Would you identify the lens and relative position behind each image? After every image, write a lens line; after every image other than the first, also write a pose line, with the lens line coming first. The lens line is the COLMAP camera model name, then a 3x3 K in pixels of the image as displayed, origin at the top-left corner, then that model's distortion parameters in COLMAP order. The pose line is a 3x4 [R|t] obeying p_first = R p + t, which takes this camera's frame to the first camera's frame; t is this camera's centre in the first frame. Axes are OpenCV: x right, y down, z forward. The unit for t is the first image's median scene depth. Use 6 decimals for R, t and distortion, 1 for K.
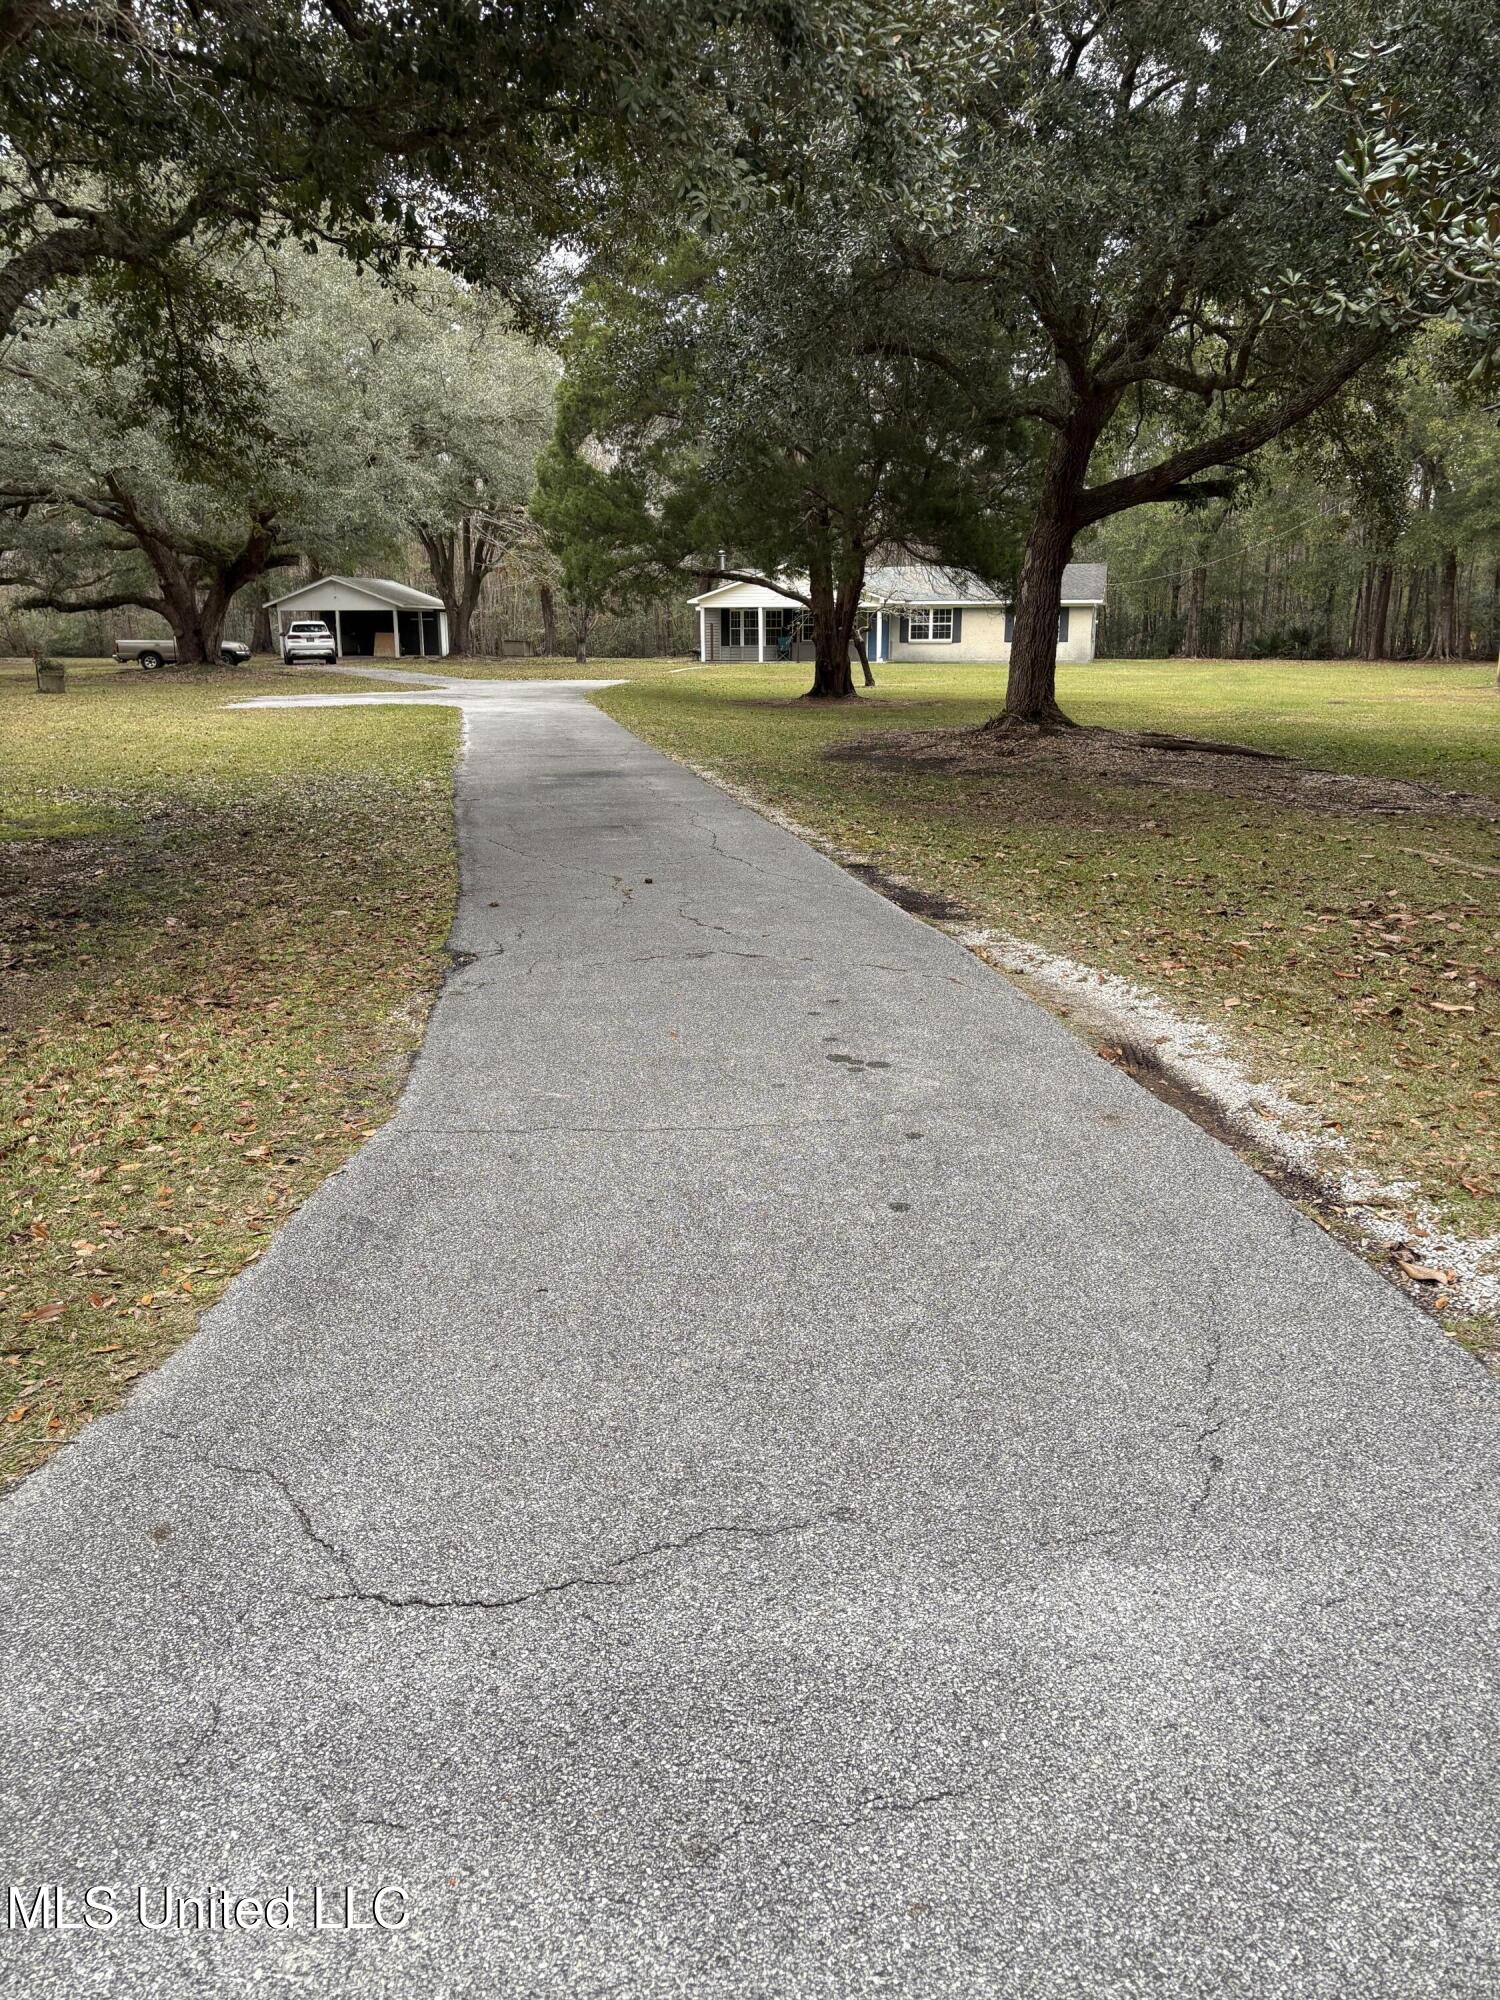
lens RADIAL K [[1485.0, 0, 750.0], [0, 1485.0, 1000.0], [0, 0, 1]] dist [0.068467, -0.151726]
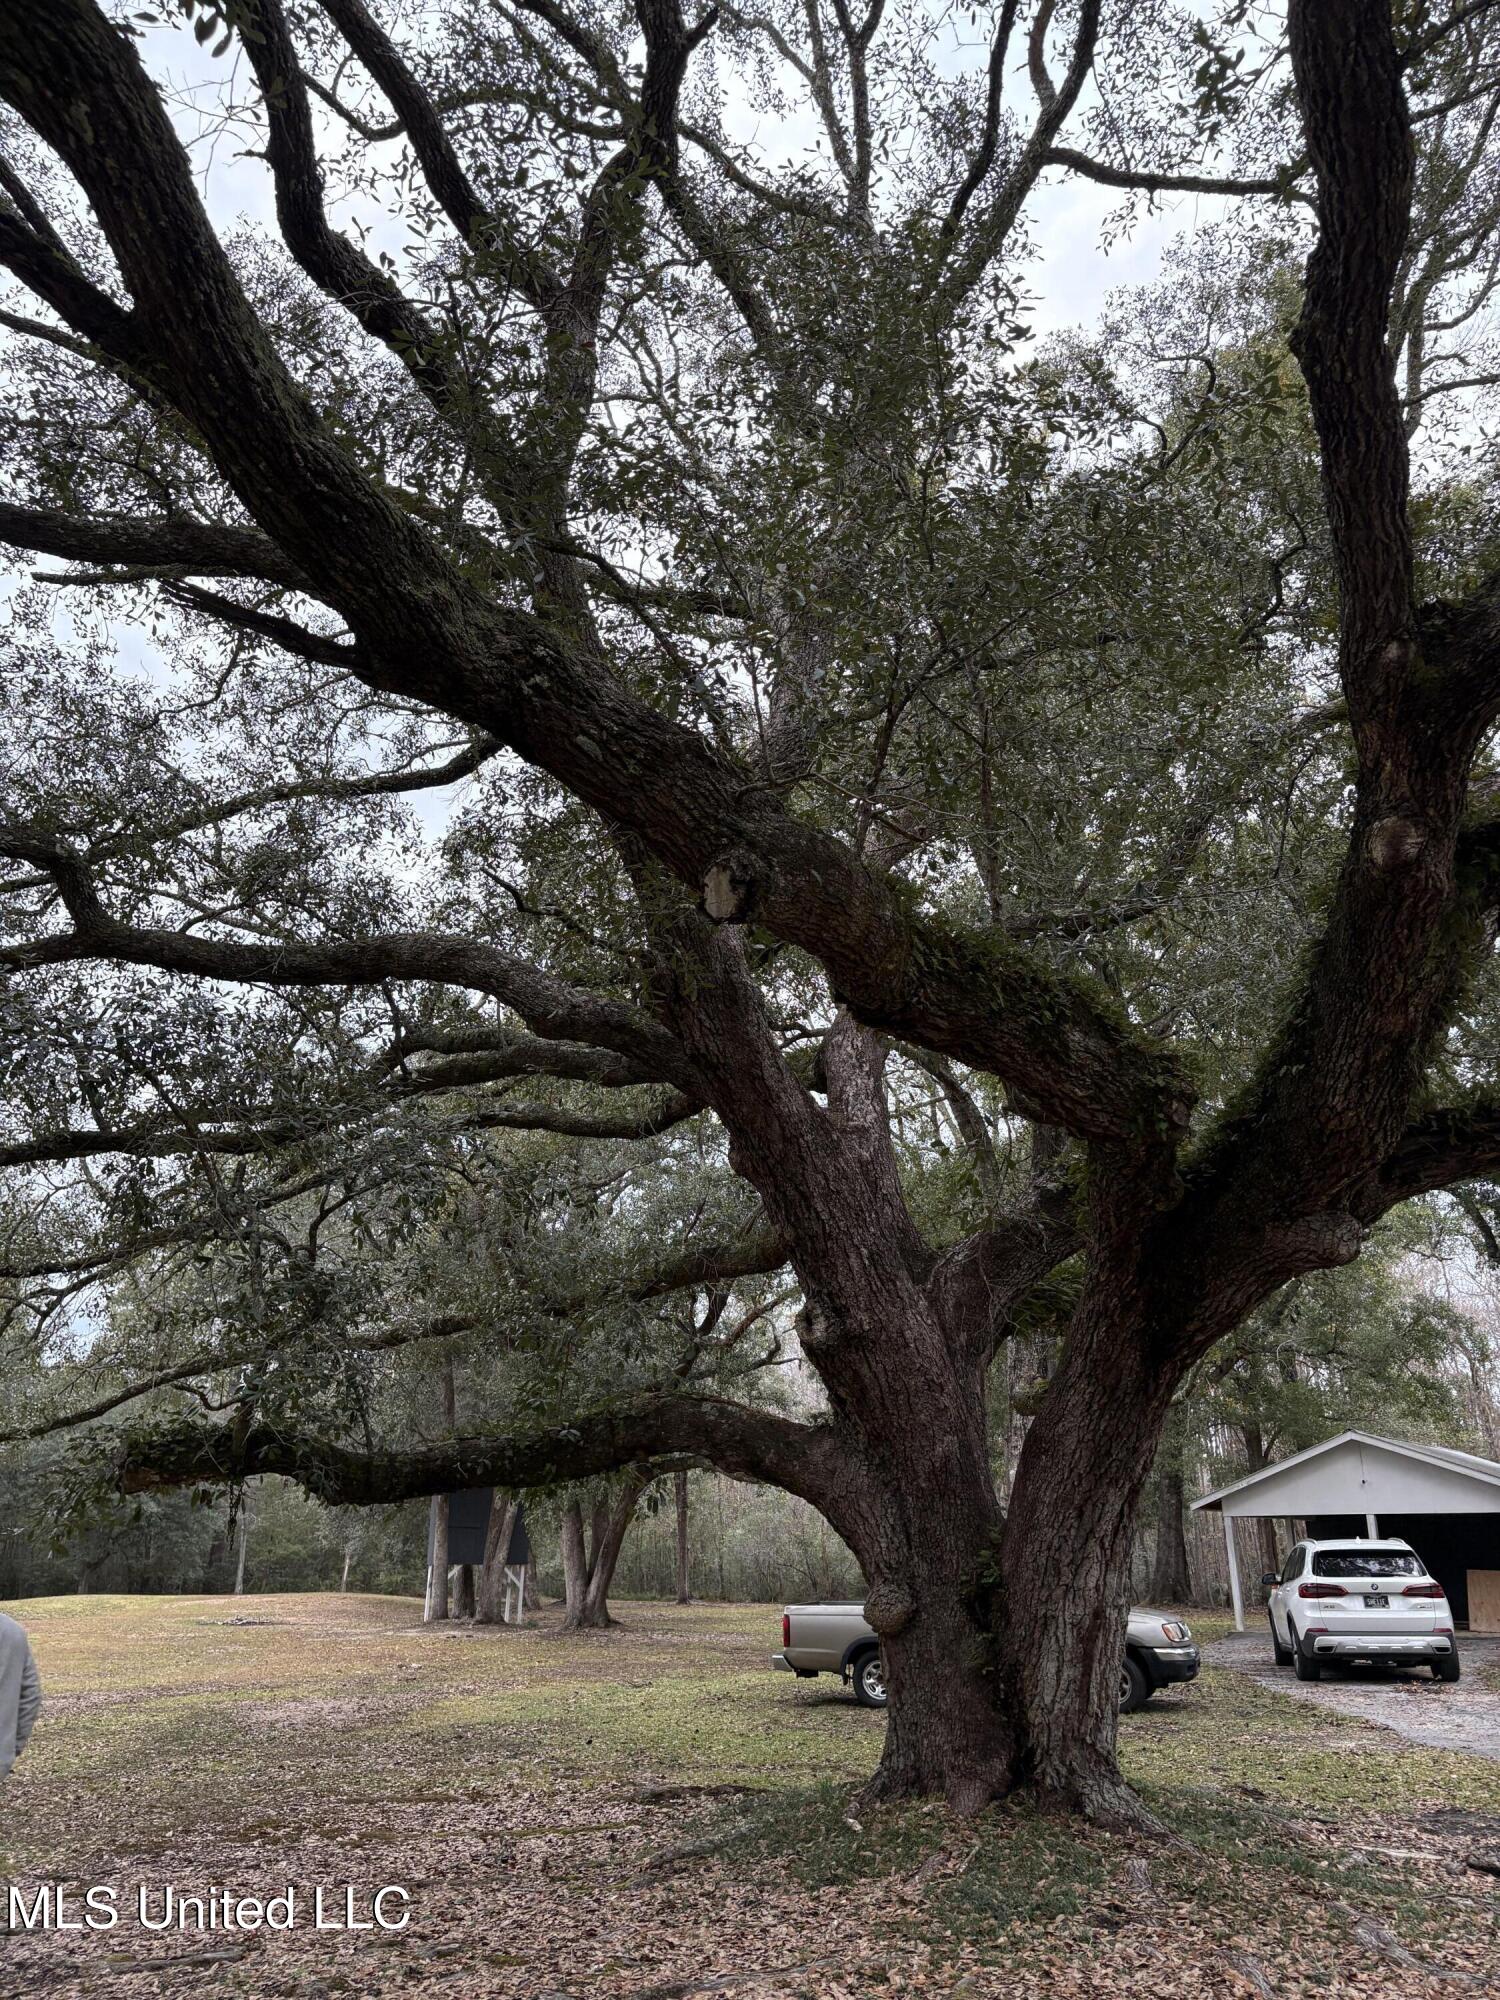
lens RADIAL K [[1485.0, 0, 750.0], [0, 1485.0, 1000.0], [0, 0, 1]] dist [0.068467, -0.151726]
pose [[0.856647, -0.172421, -0.486238, -0.232857], [-0.129763, 0.840185, -0.526546, -0.165247], [0.499318, 0.514160, 0.697368, 0.652838]]
